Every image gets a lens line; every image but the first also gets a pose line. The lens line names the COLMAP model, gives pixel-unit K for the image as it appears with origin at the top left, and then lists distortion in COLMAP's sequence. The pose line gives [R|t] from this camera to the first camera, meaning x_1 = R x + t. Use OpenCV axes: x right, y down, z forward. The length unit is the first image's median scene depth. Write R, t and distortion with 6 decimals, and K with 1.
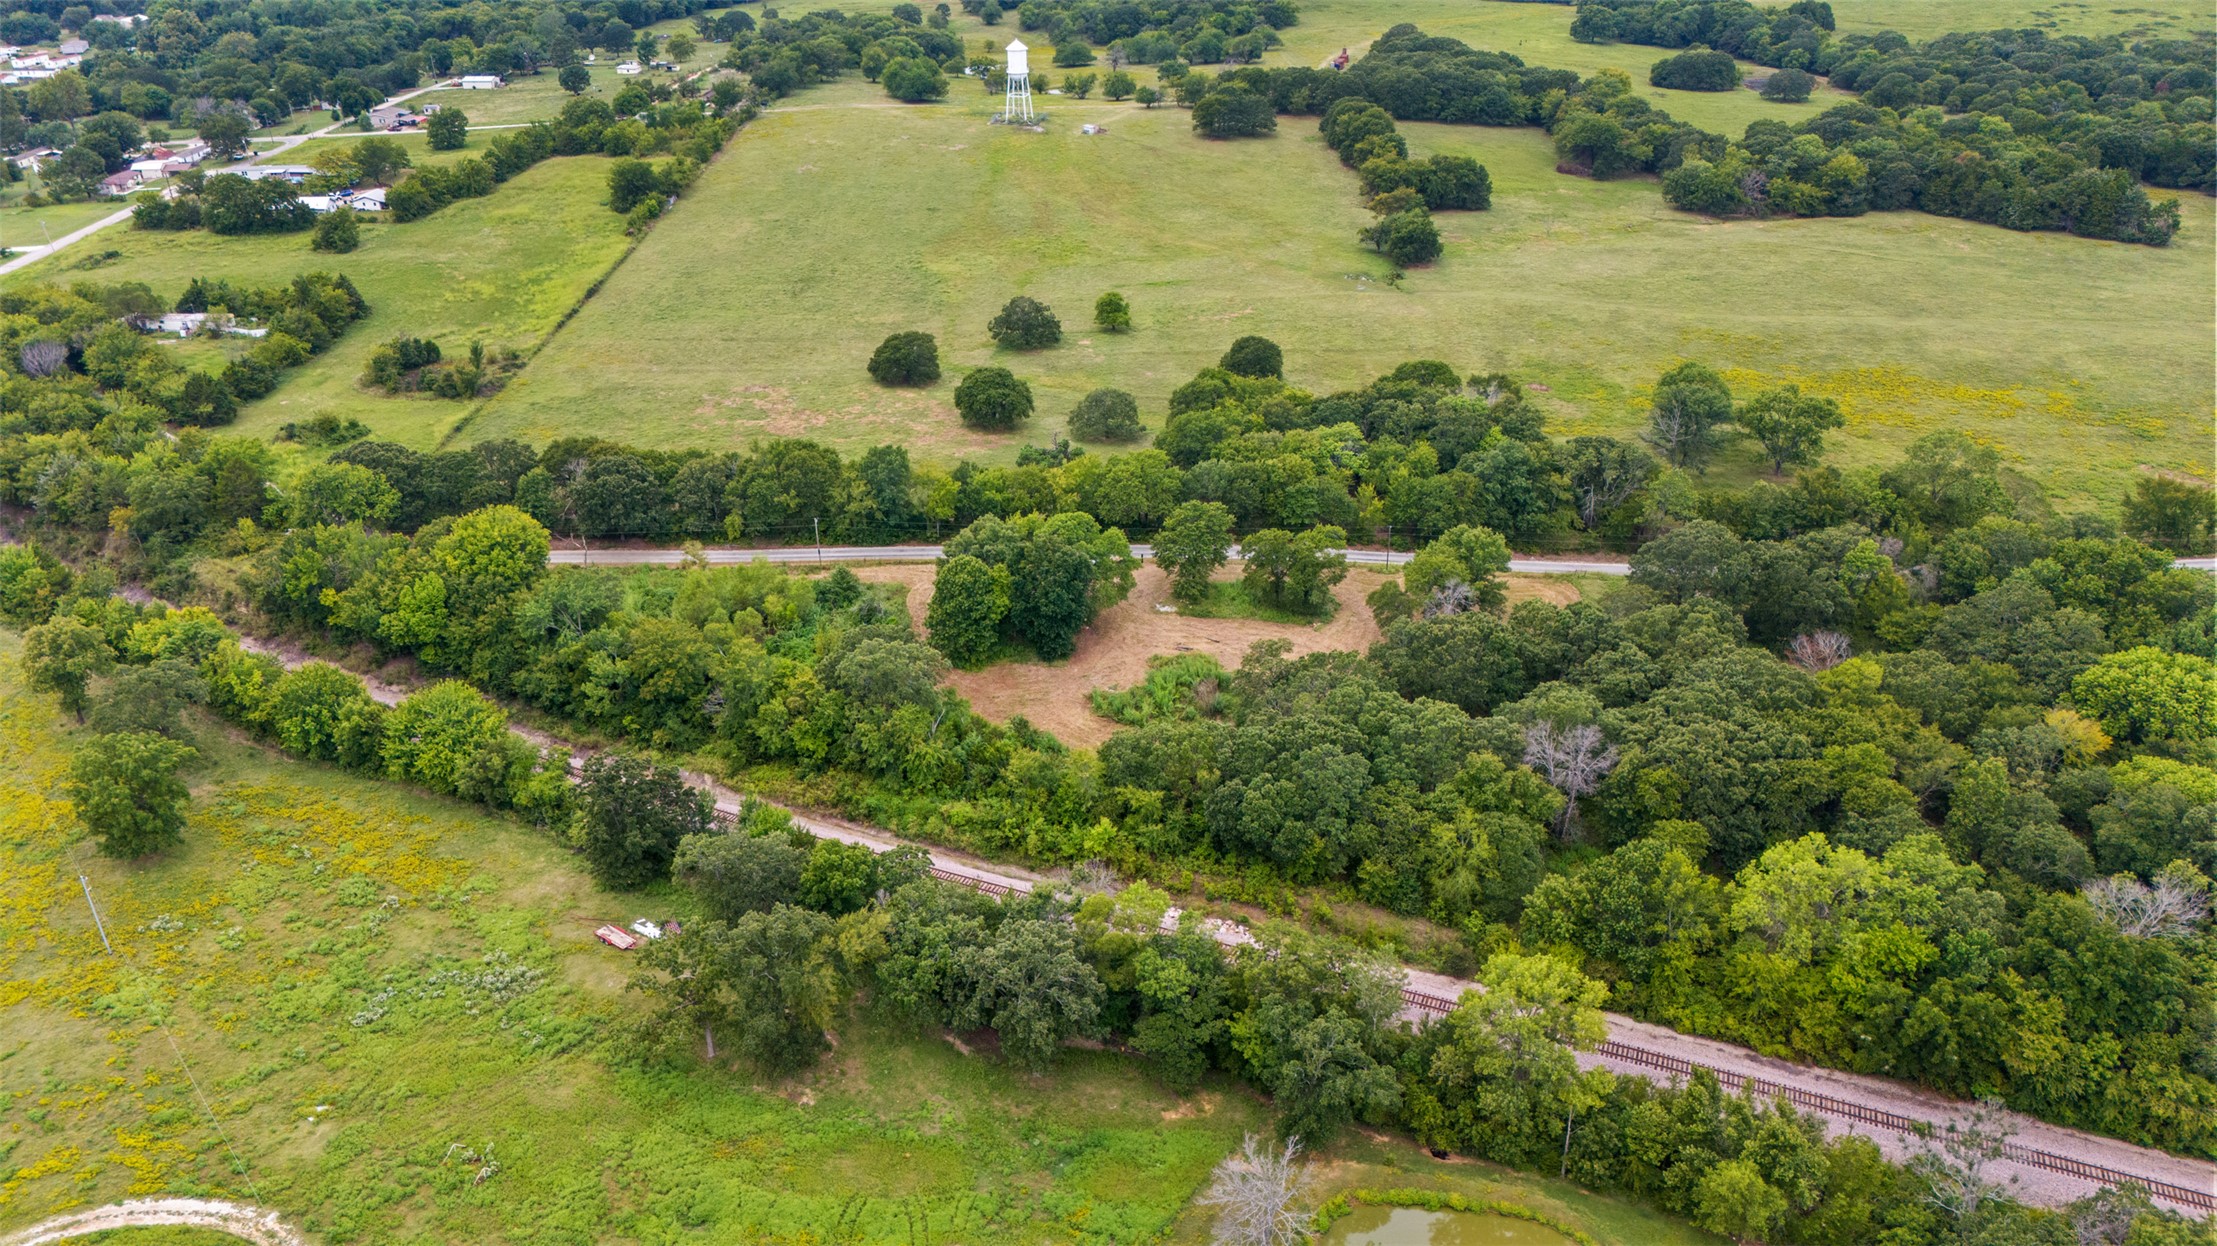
lens RADIAL K [[1630.1, 0, 1108.5], [0, 1630.1, 623.0], [0, 0, 1]] dist [0.091879, -0.093168]
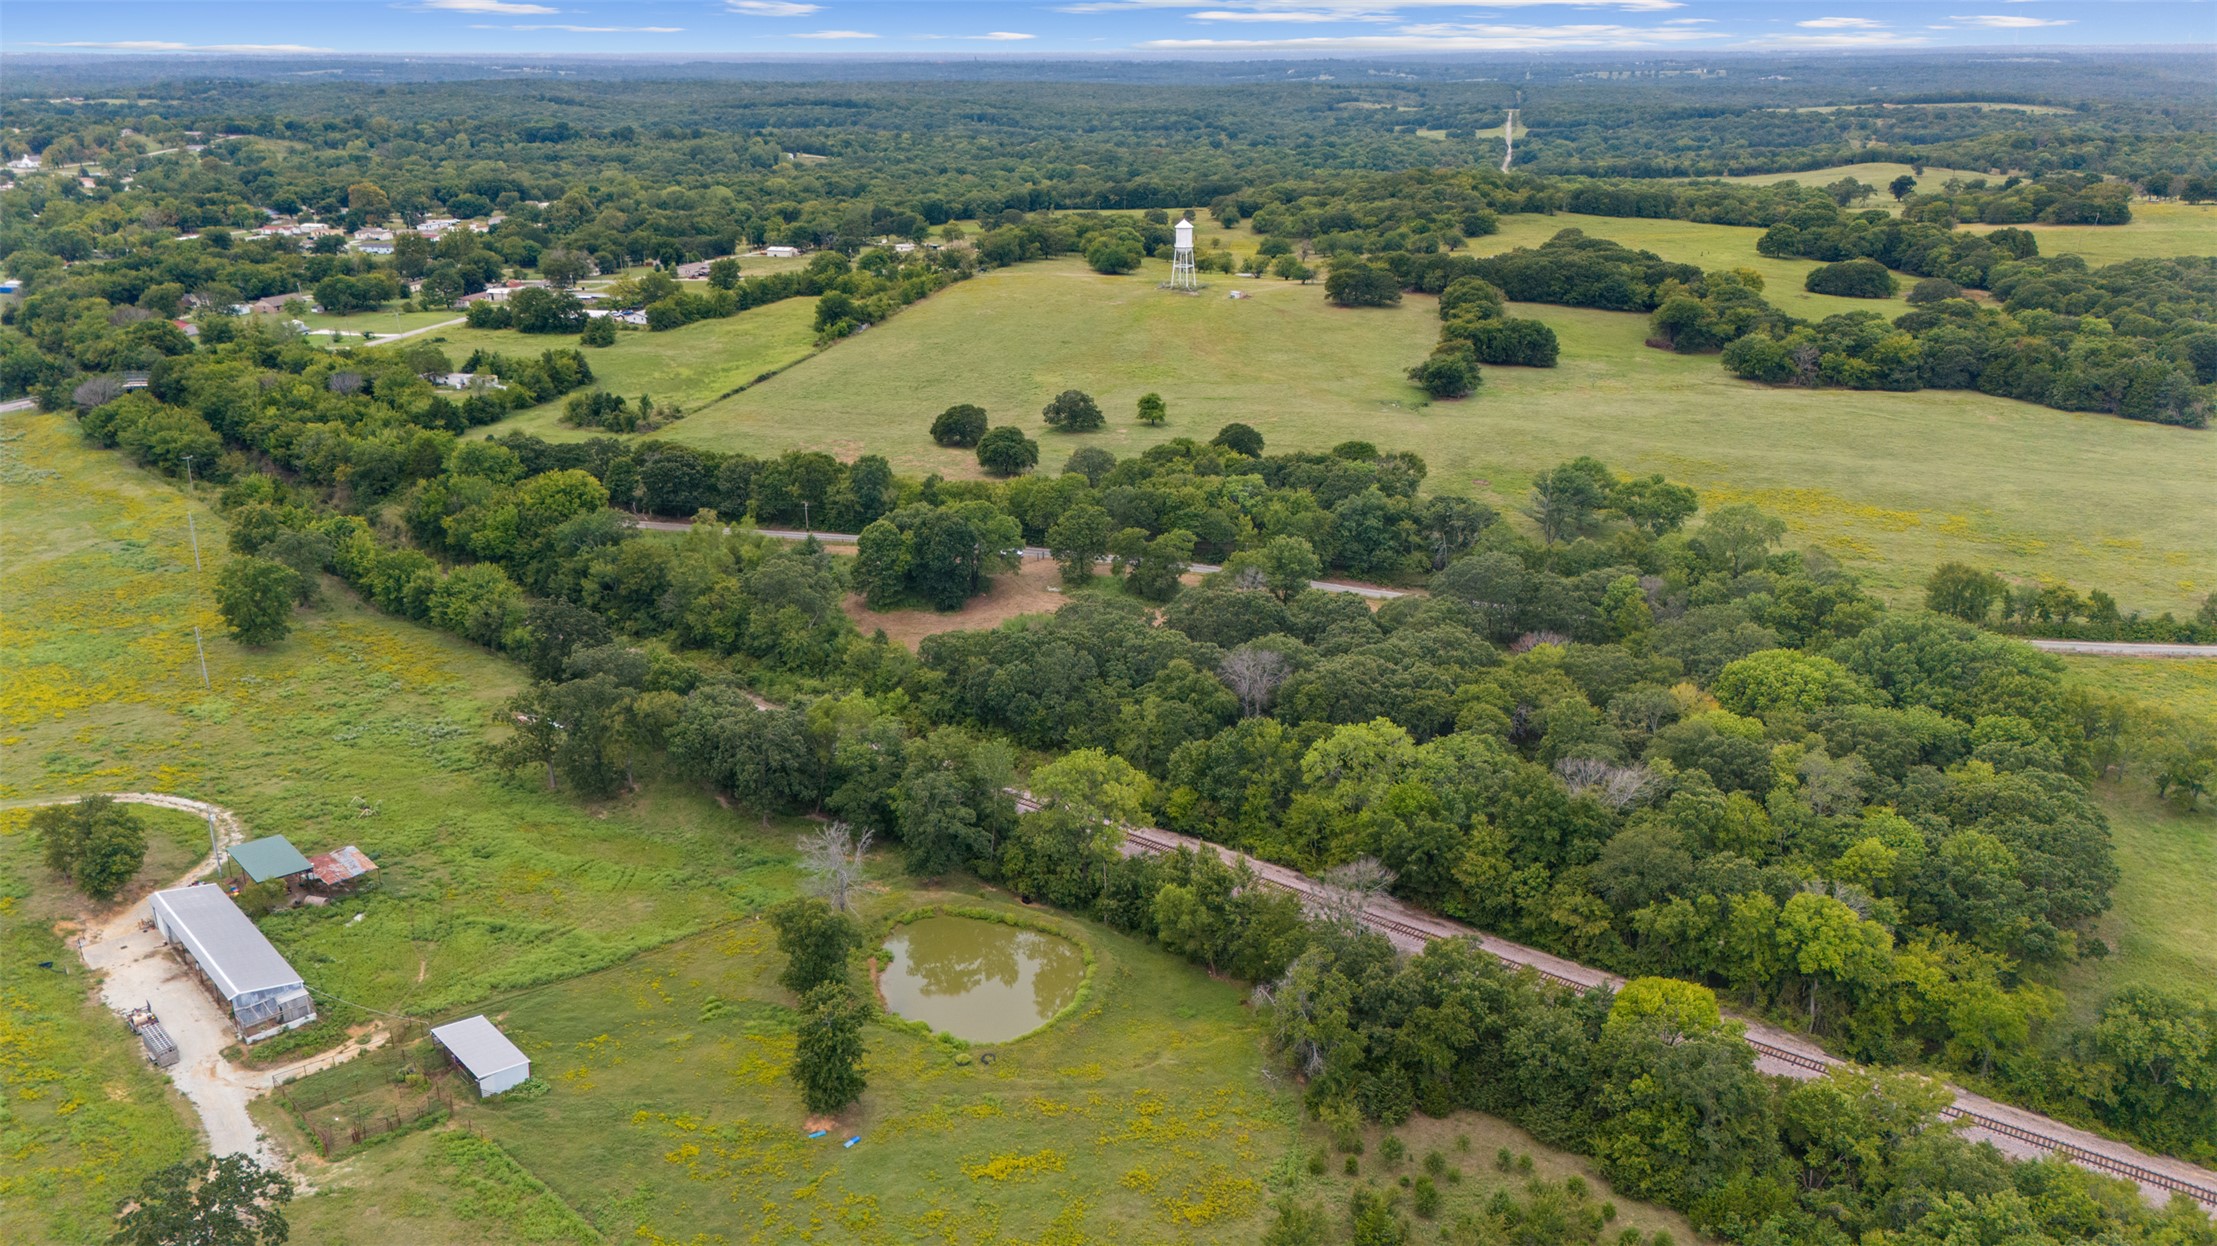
lens RADIAL K [[1630.1, 0, 1108.5], [0, 1630.1, 623.0], [0, 0, 1]] dist [0.091879, -0.093168]
pose [[0.973623, 0.086231, -0.211239, 0.247501], [-0.114721, 0.985305, -0.126545, 0.122516], [0.197222, 0.147440, 0.969208, -0.140123]]
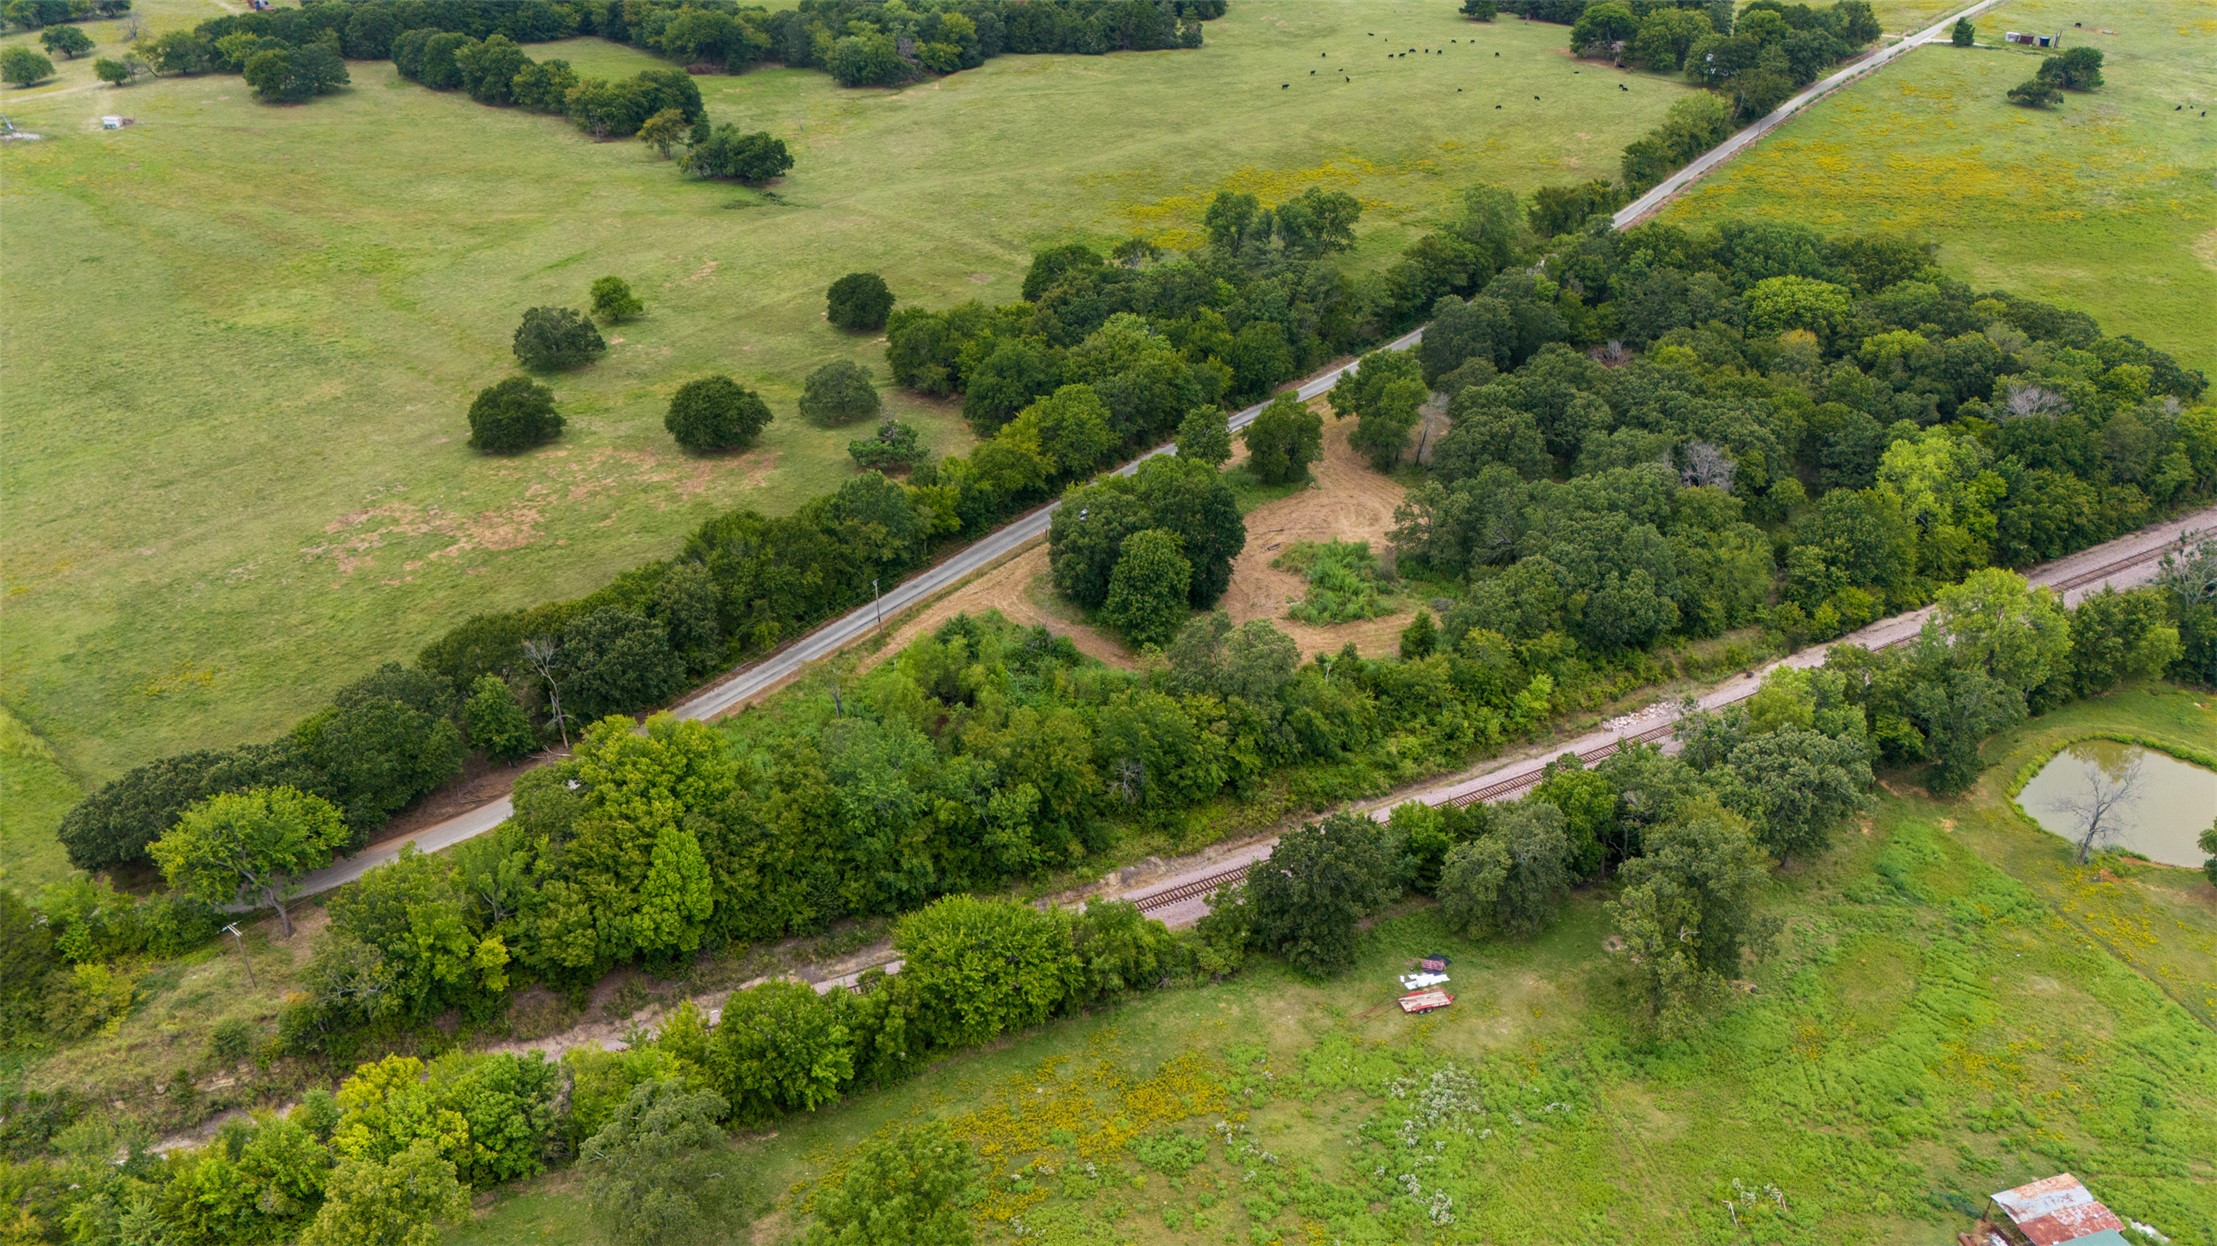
lens RADIAL K [[1630.1, 0, 1108.5], [0, 1630.1, 623.0], [0, 0, 1]] dist [0.091879, -0.093168]
pose [[0.649479, -0.390274, 0.652582, -0.463120], [0.355636, 0.914488, 0.192962, -0.114004], [-0.672086, 0.106757, 0.732737, 0.233060]]
